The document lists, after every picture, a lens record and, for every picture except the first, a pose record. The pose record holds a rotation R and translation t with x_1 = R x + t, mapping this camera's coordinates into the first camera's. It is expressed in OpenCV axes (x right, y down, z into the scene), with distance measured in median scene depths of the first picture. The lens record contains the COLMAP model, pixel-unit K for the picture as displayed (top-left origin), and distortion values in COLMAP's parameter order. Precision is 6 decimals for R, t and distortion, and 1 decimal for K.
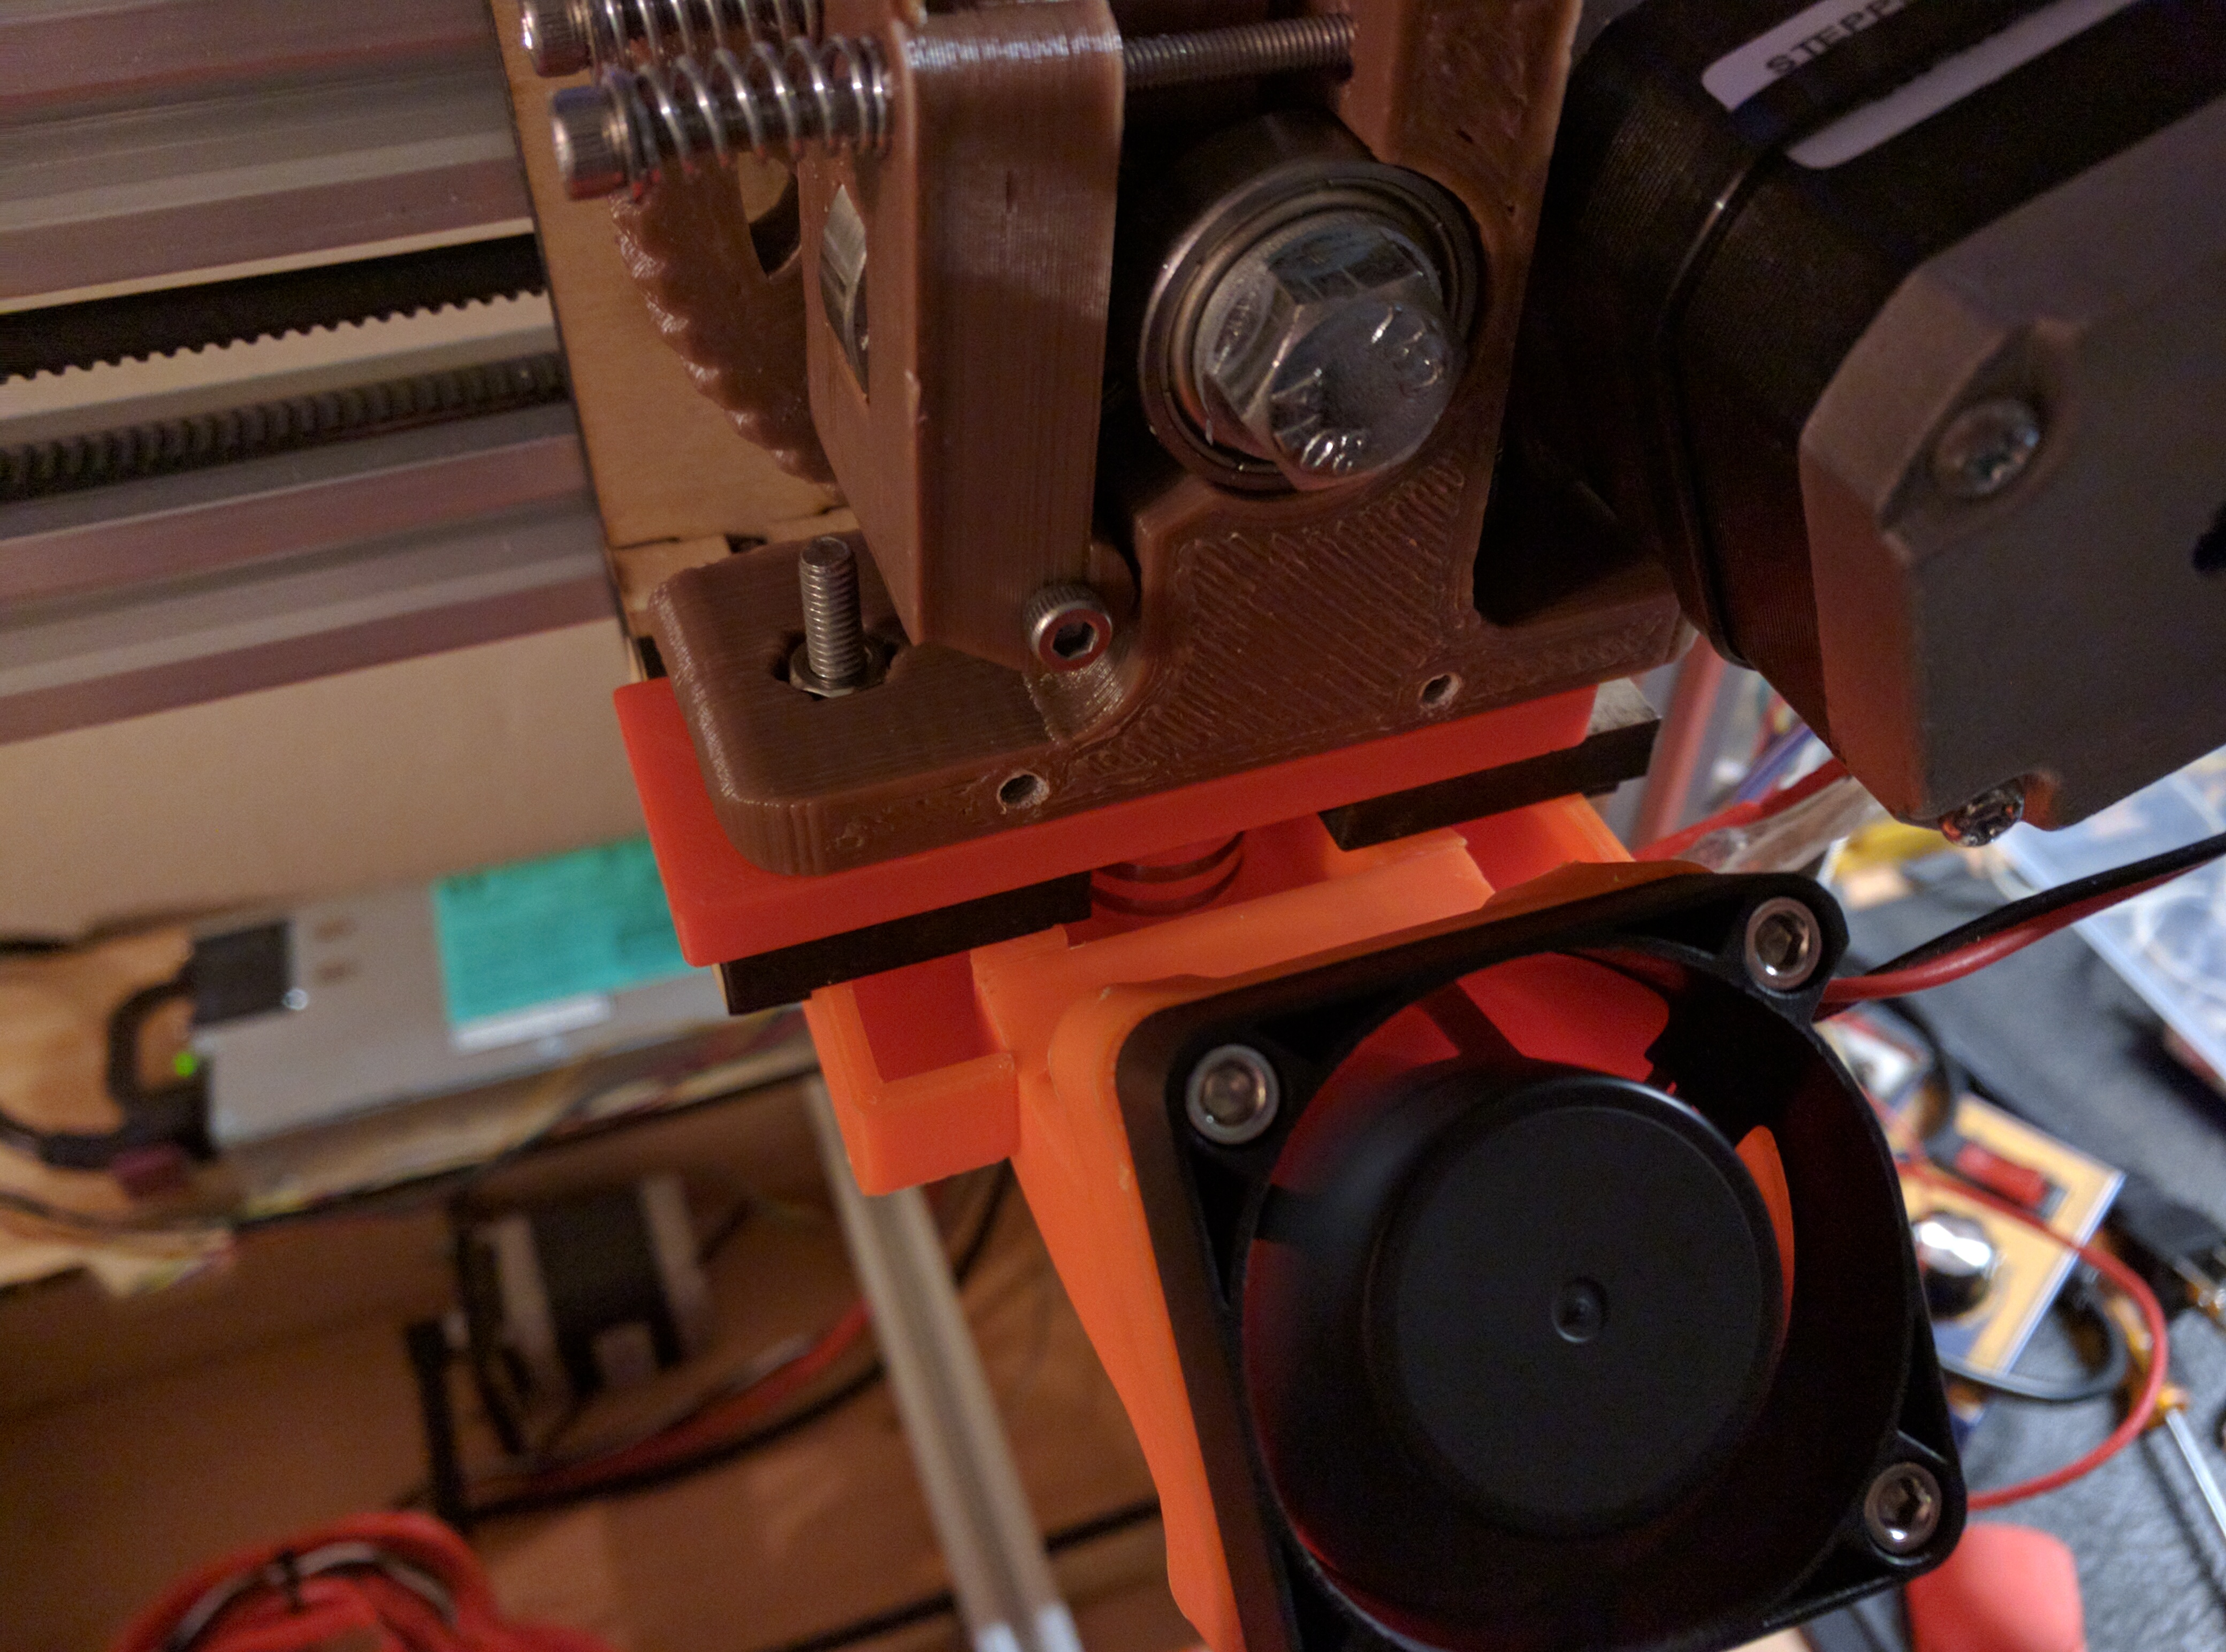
lens RADIAL K [[1928.4, 0, 1109.8], [0, 1928.4, 824.1], [0, 0, 1]] dist [-0.007301, -0.008486]
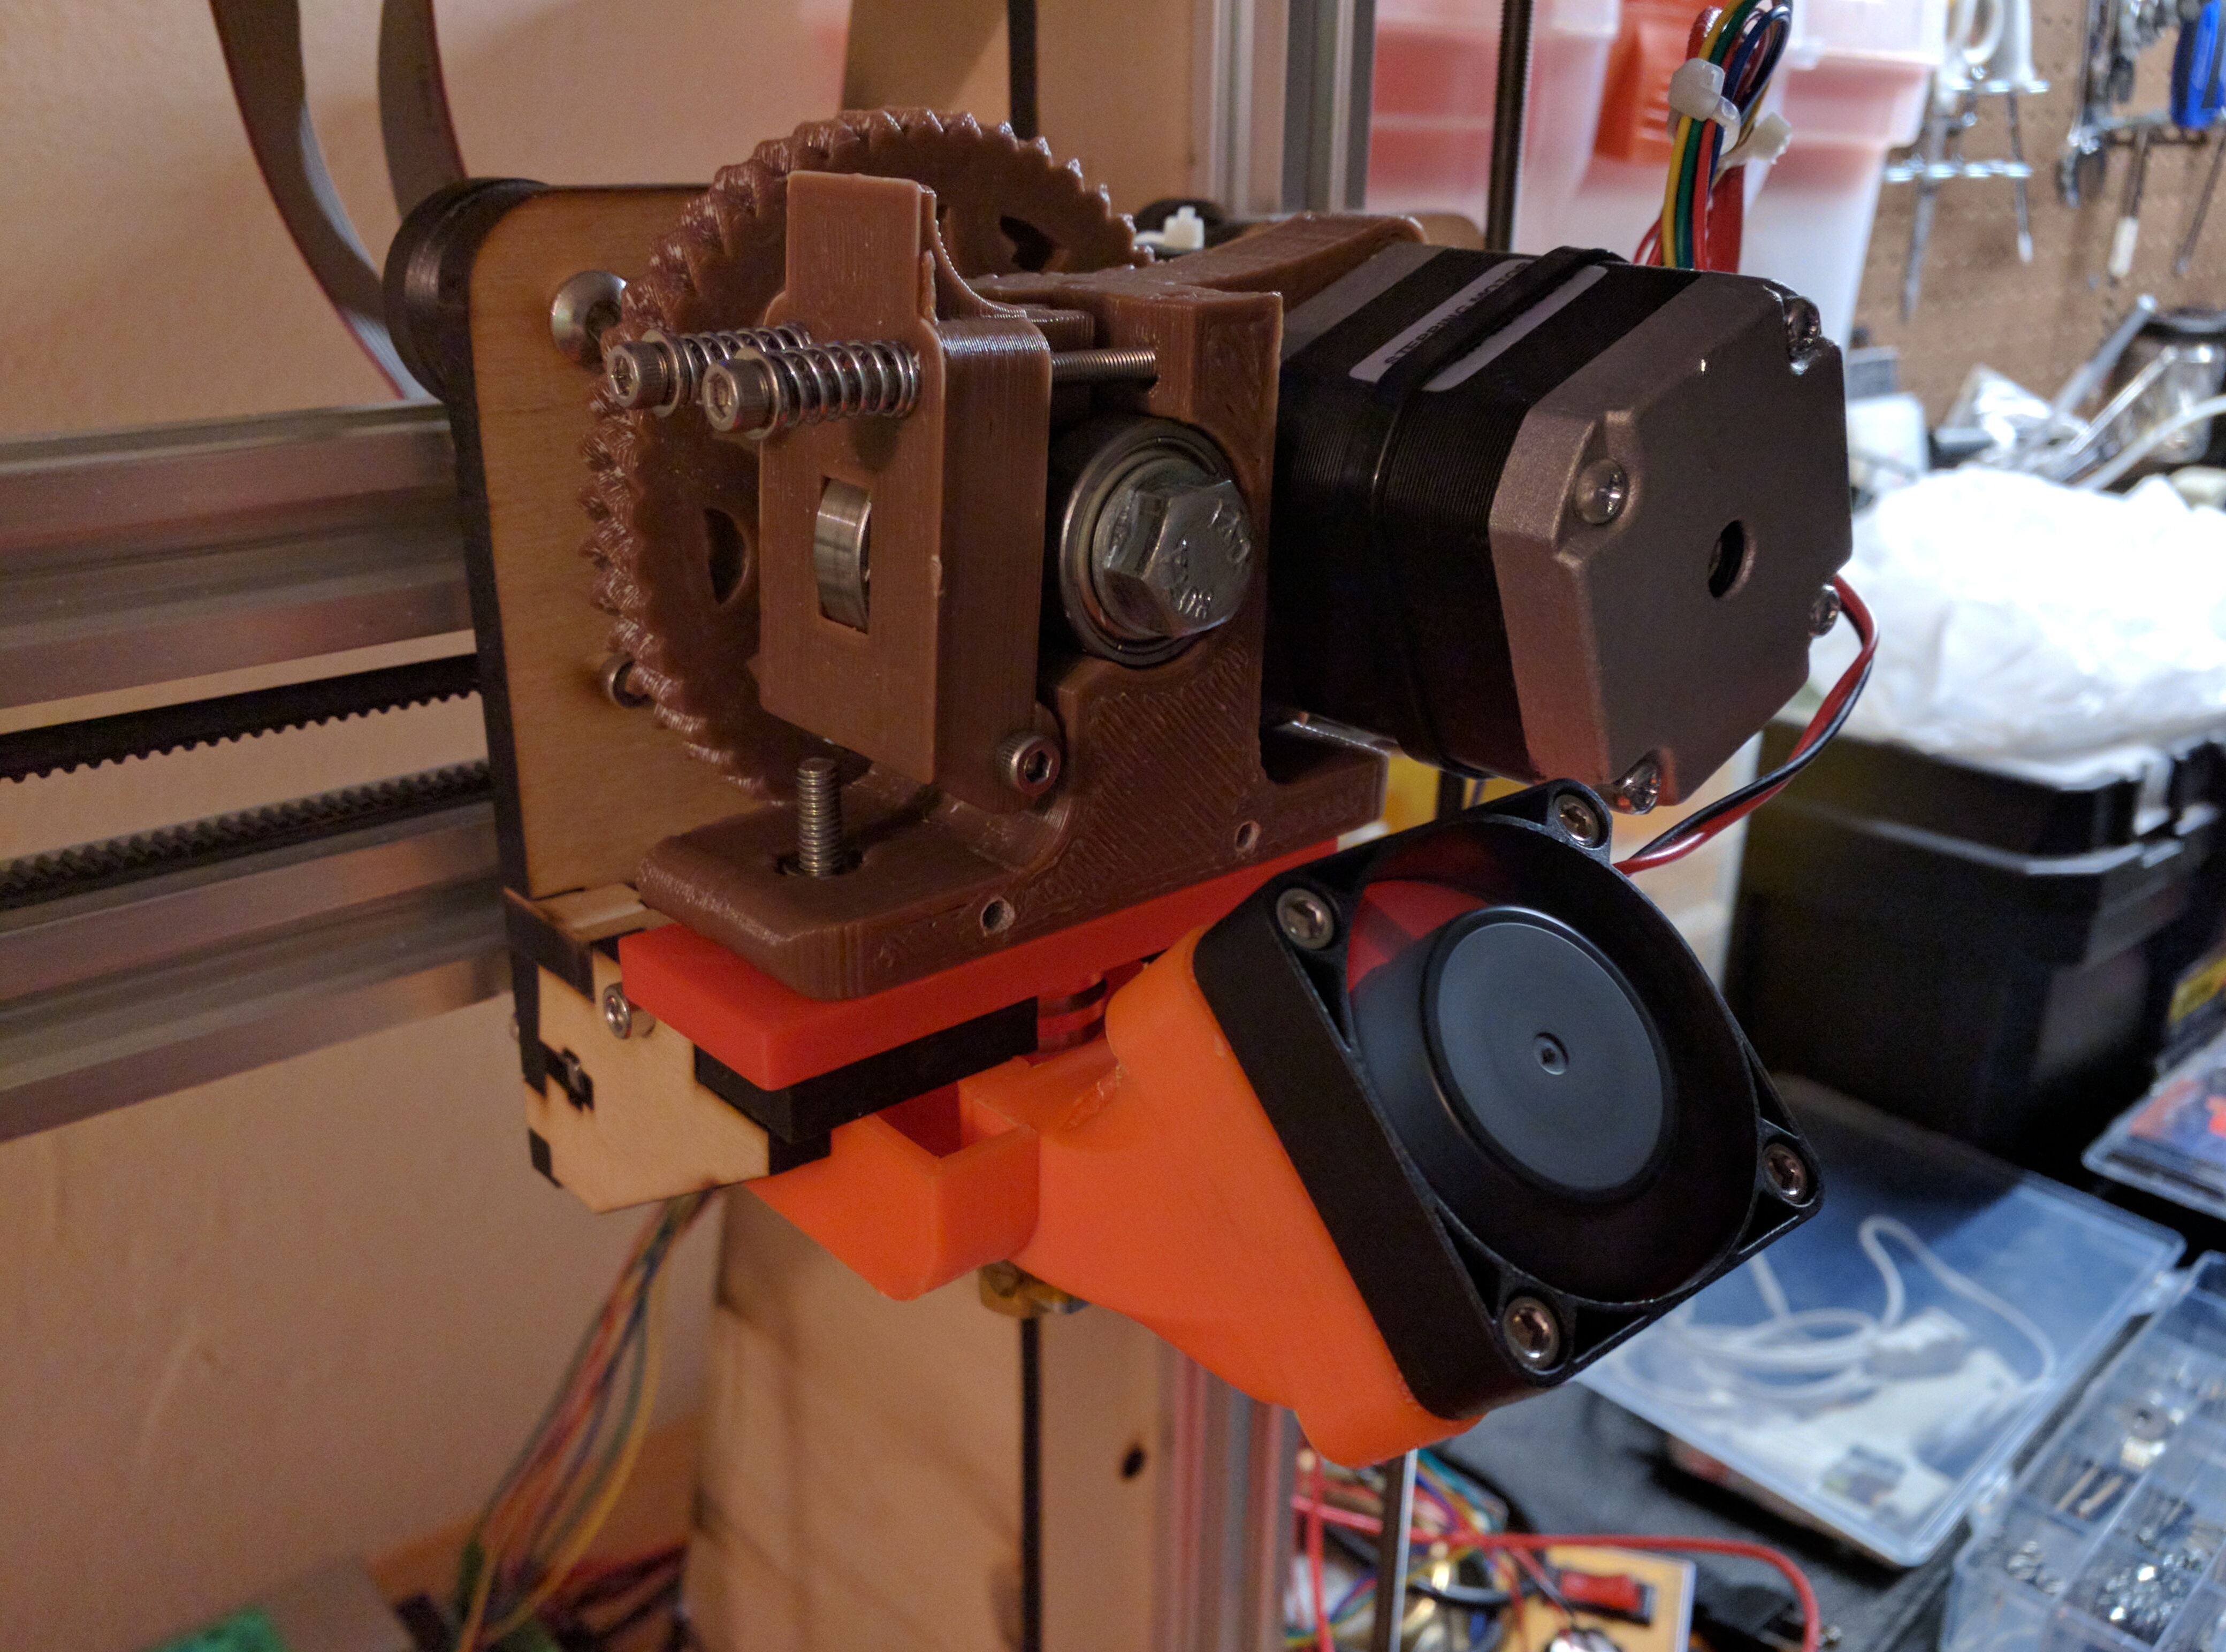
lens RADIAL K [[1928.4, 0, 1109.8], [0, 1928.4, 824.1], [0, 0, 1]] dist [-0.007301, -0.008486]
pose [[0.933090, -0.129373, 0.335568, -0.431332], [0.249306, 0.905173, -0.344251, 0.421937], [-0.259211, 0.404876, 0.876861, -0.206463]]
